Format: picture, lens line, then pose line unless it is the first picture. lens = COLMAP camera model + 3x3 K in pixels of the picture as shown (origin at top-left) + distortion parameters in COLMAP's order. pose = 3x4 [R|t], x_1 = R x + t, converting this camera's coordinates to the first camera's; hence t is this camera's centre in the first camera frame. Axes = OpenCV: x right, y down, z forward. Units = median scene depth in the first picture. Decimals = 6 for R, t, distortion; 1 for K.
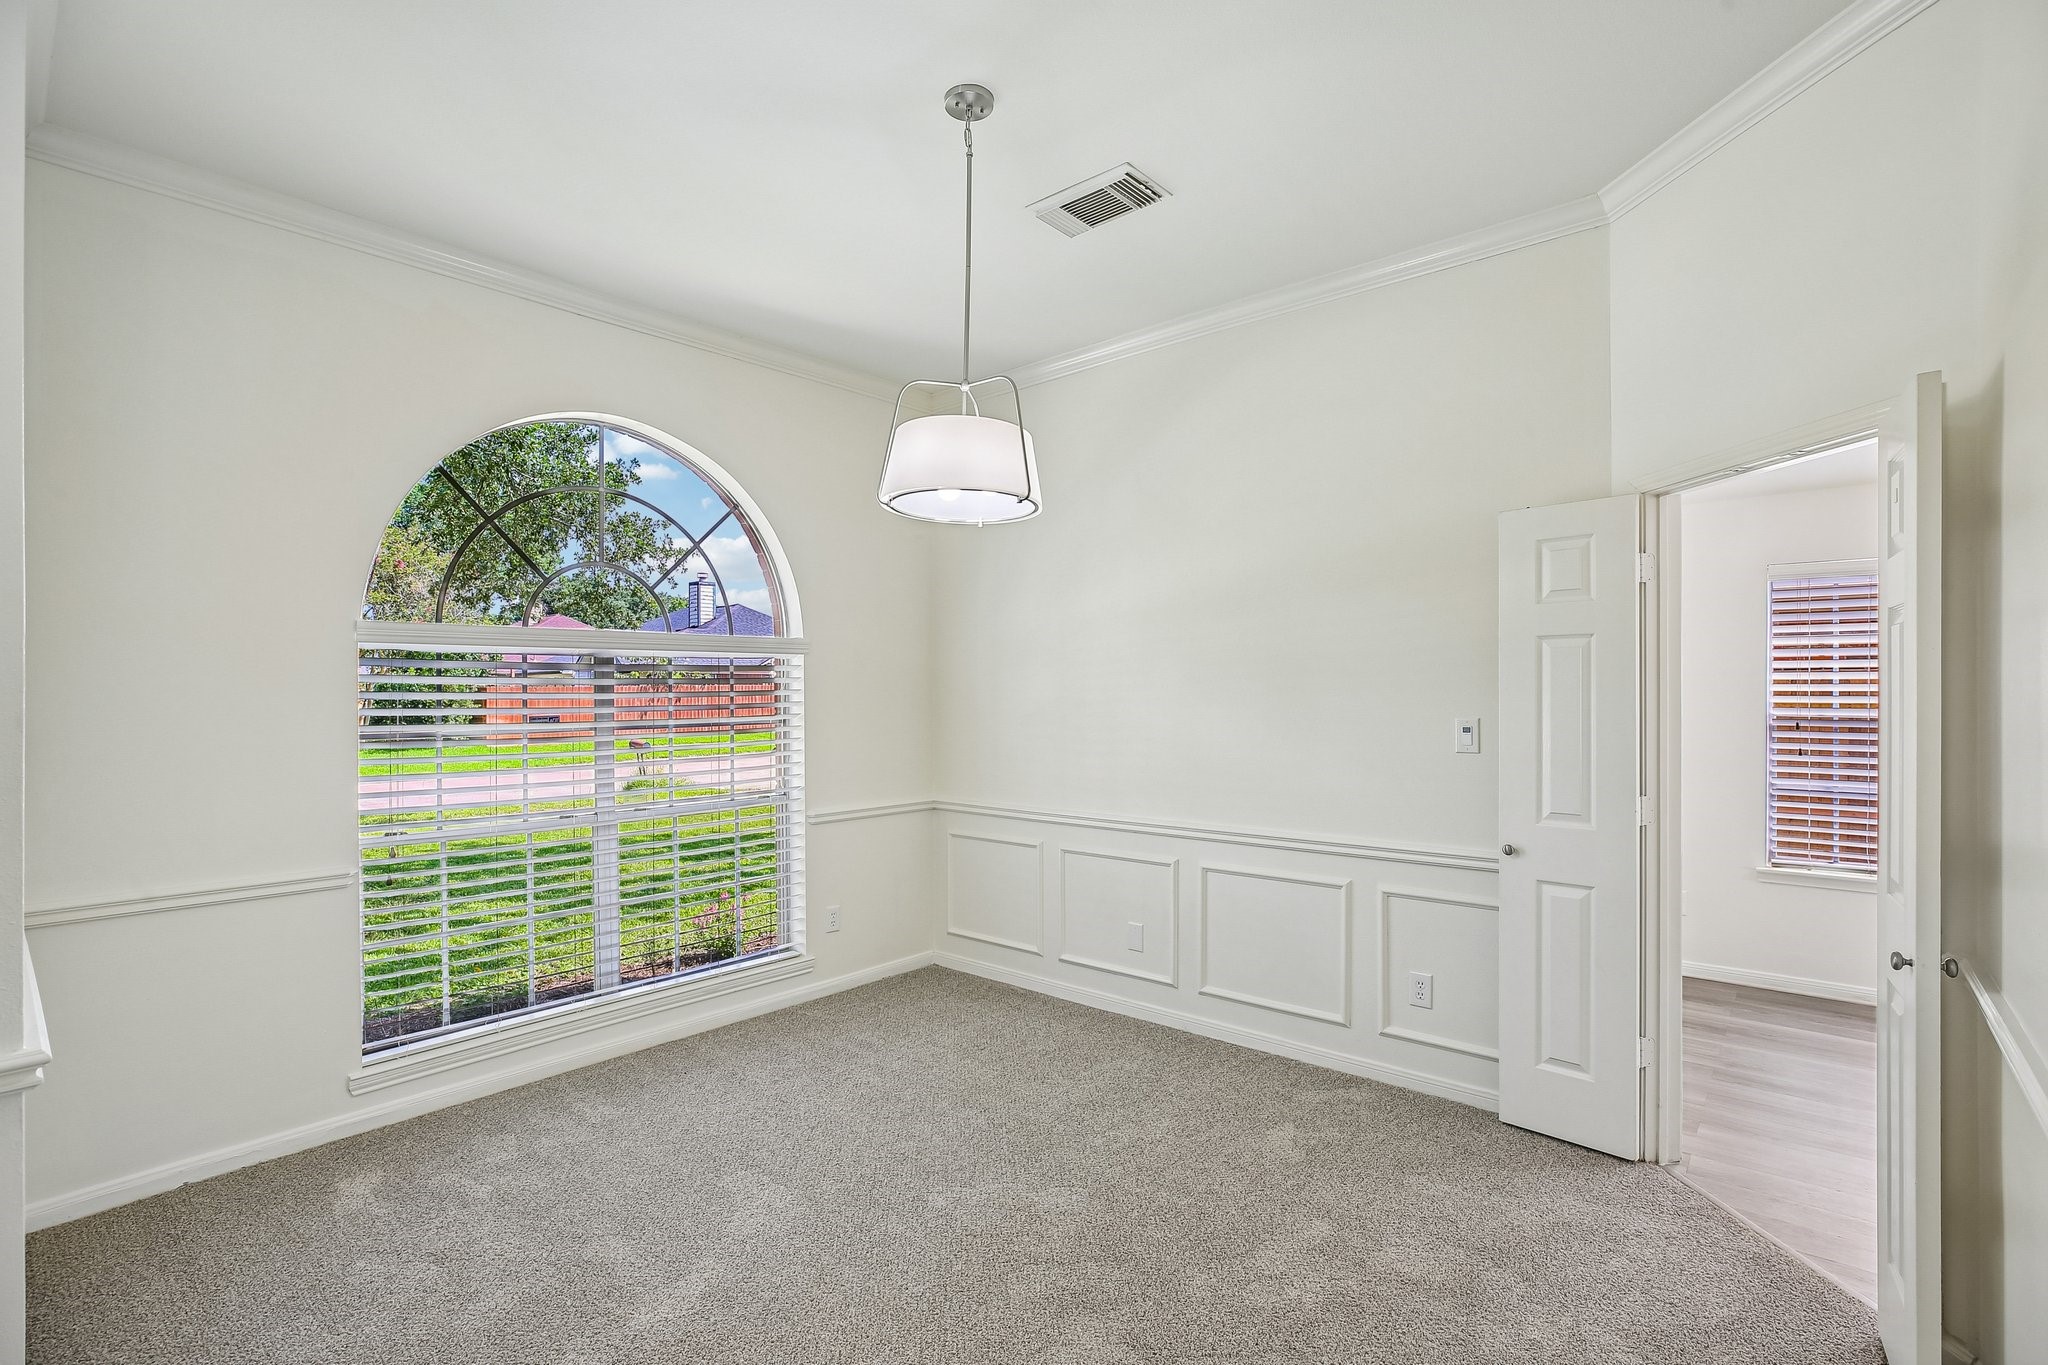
lens RADIAL K [[949.5, 0, 1023.5], [0, 949.5, 706.1], [0, 0, 1]] dist [-0.036410, 0.011033]
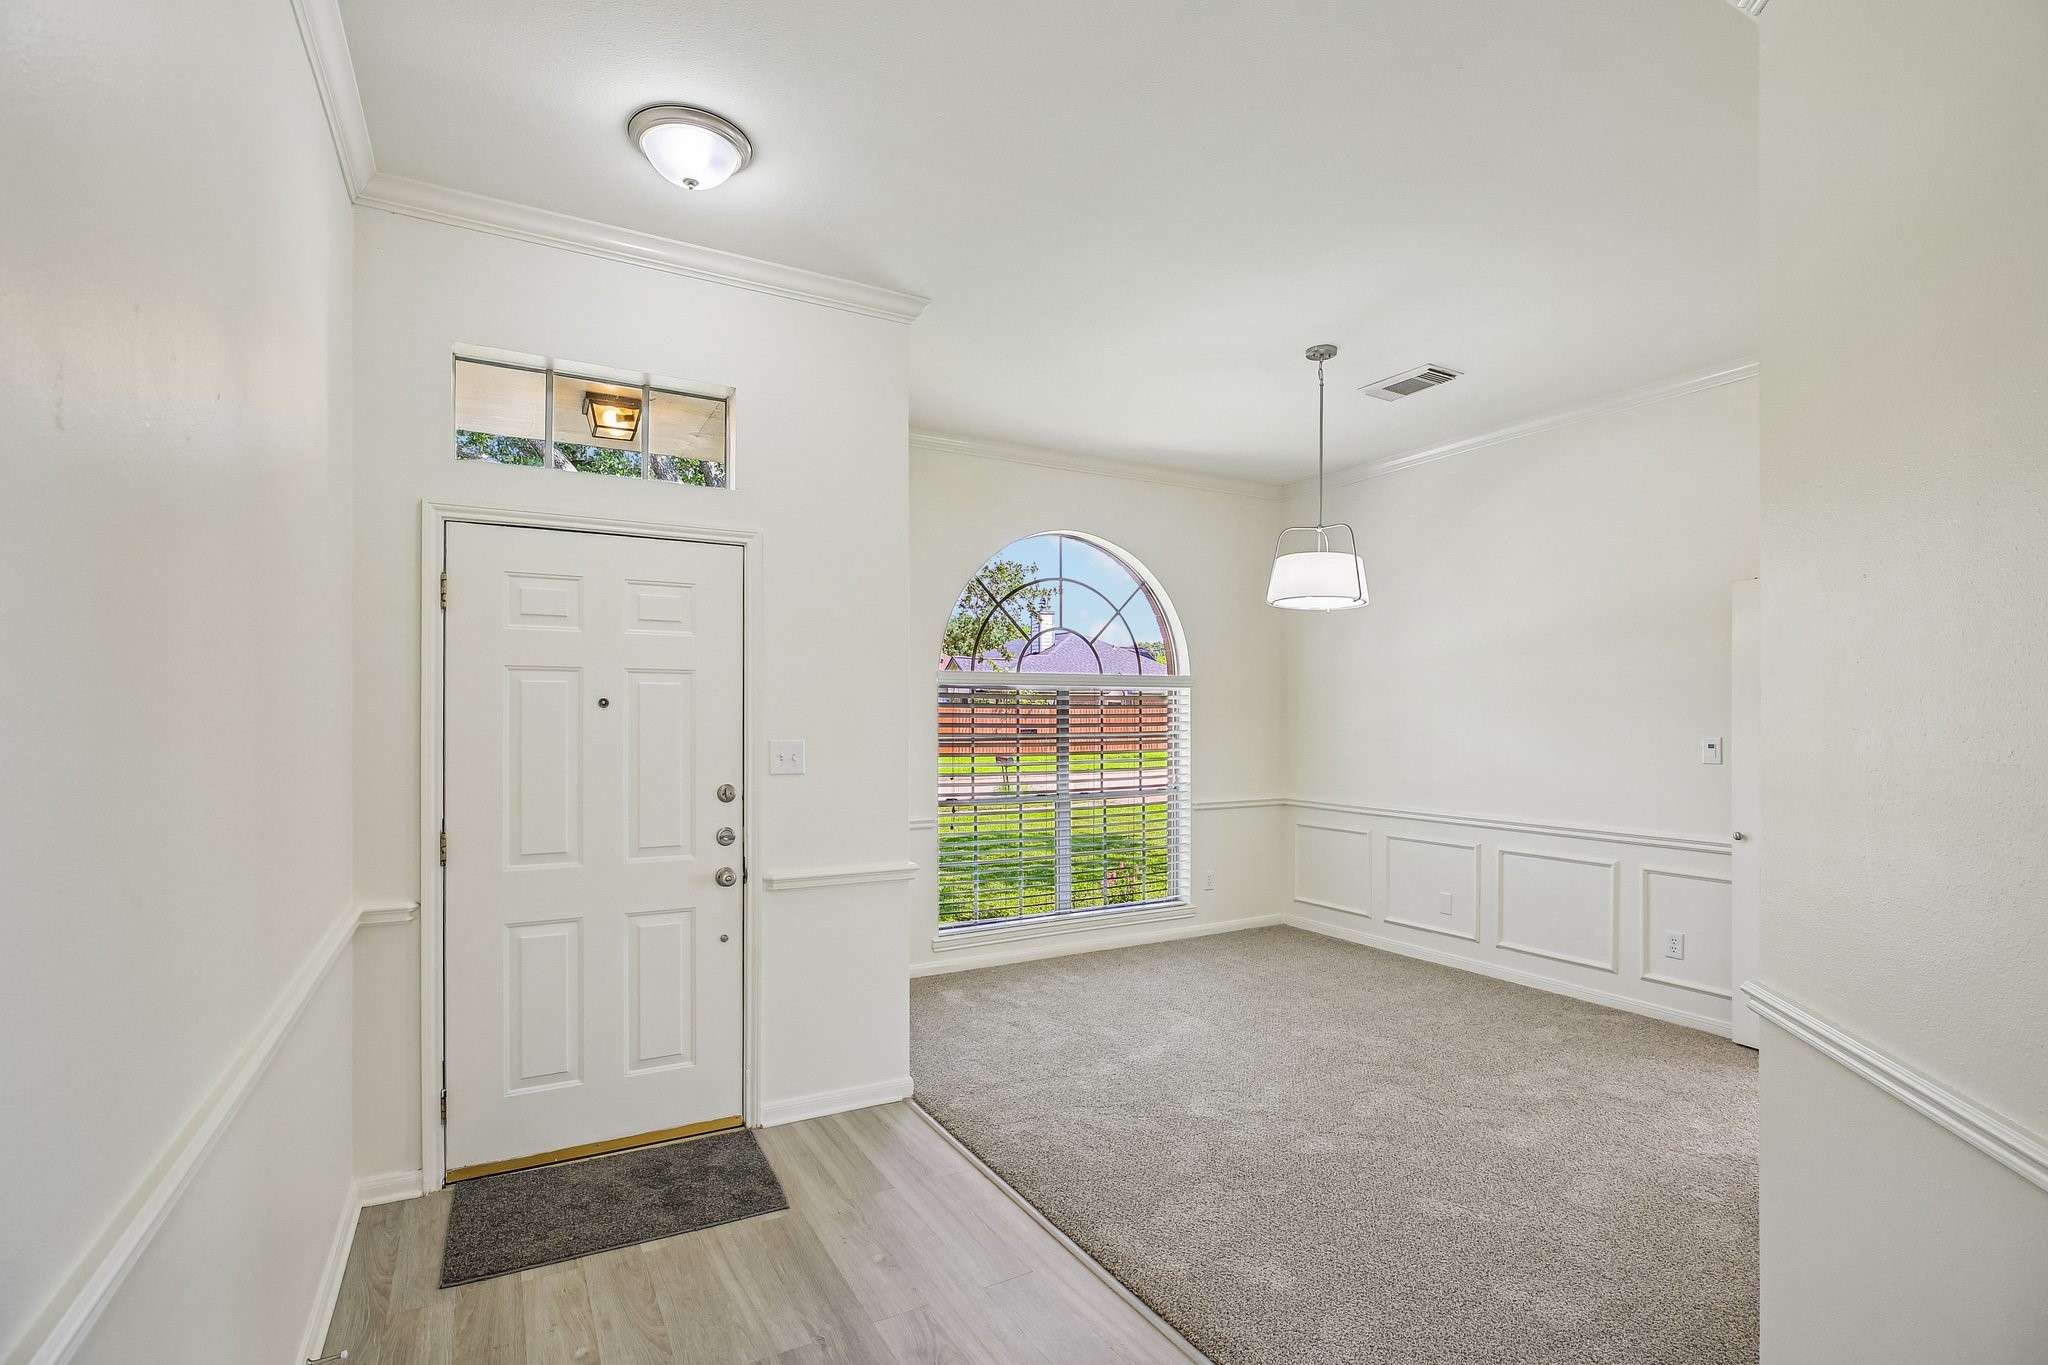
lens RADIAL K [[949.5, 0, 1023.5], [0, 949.5, 706.1], [0, 0, 1]] dist [-0.036410, 0.011033]
pose [[0.942828, 0.003388, -0.333263, 0.001138], [-0.011272, 0.999700, -0.021728, 0.006805], [0.333090, 0.024242, 0.942583, -0.456053]]
